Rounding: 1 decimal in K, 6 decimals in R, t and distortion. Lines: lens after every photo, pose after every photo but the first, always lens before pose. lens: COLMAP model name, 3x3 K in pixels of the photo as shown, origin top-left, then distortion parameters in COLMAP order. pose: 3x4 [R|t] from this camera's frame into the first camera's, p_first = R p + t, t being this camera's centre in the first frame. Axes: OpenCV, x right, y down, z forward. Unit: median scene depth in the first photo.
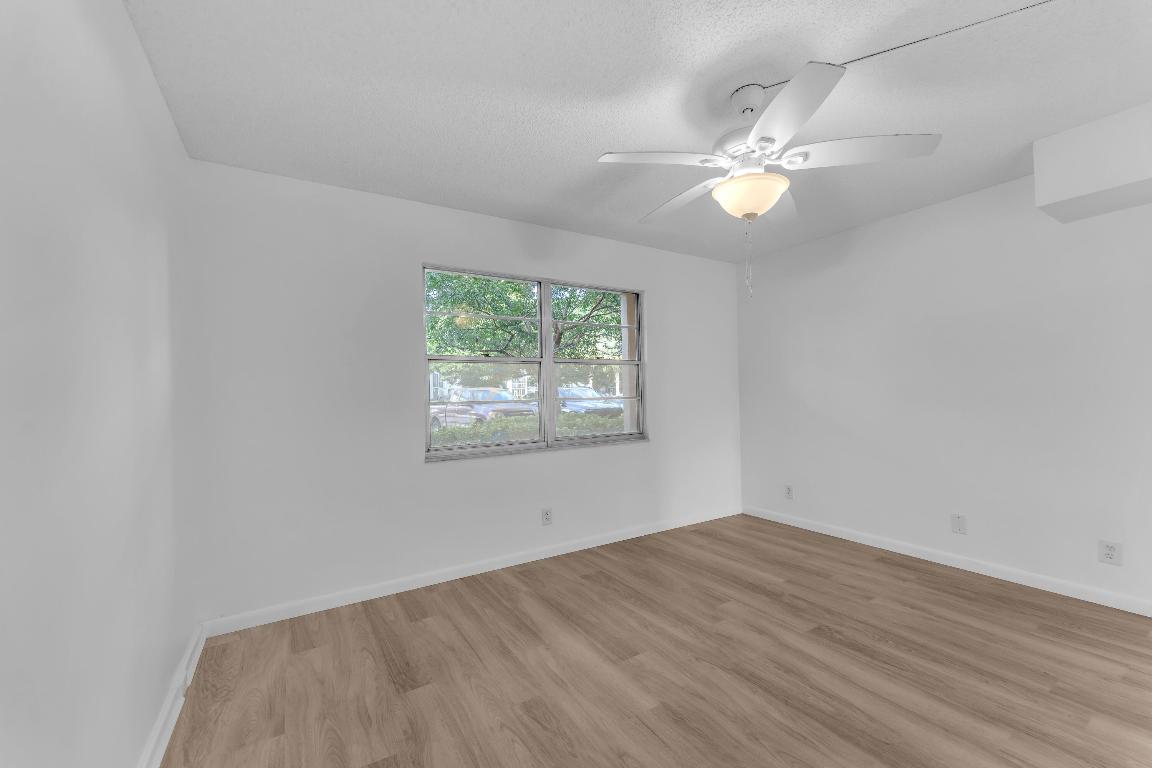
lens RADIAL K [[459.0, 0, 575.1], [0, 459.0, 388.3], [0, 0, 1]] dist [-0.002412, -0.000481]
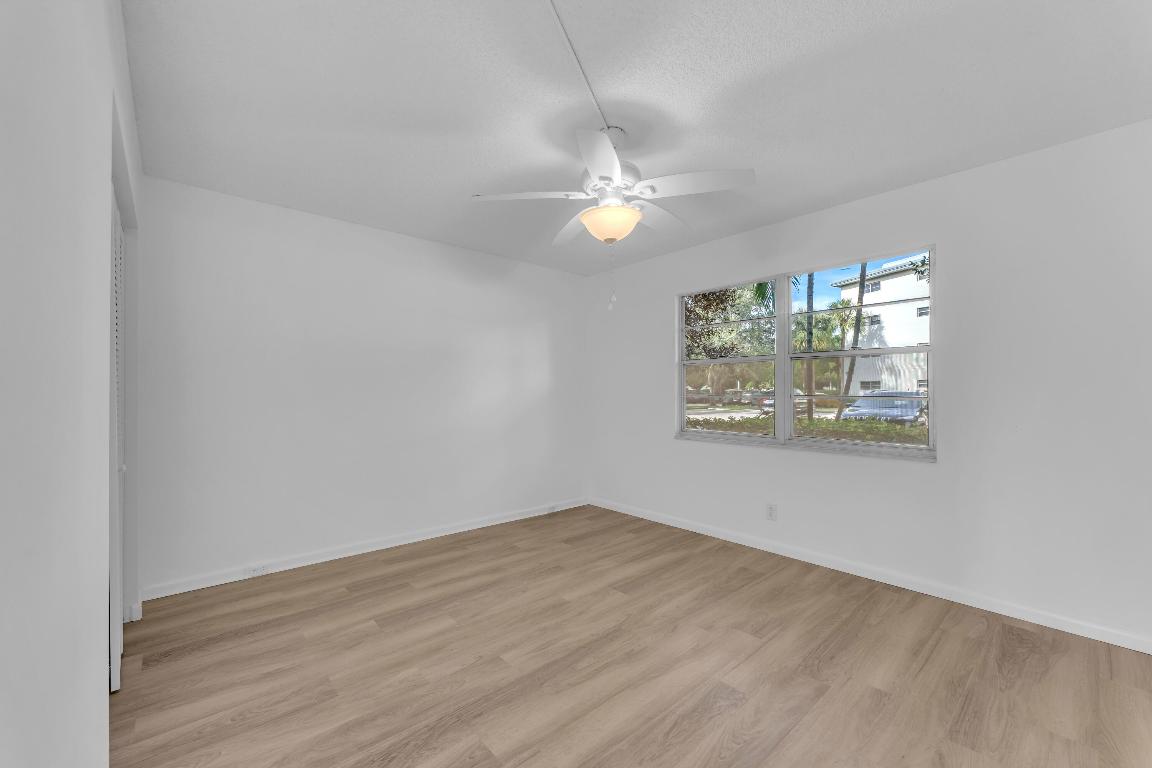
lens RADIAL K [[459.0, 0, 575.1], [0, 459.0, 388.3], [0, 0, 1]] dist [-0.002412, -0.000481]
pose [[0.169173, 0.014698, -0.985477, 1.145718], [0.002929, 0.999877, 0.015415, -0.011010], [0.985582, -0.005494, 0.169109, 0.544354]]
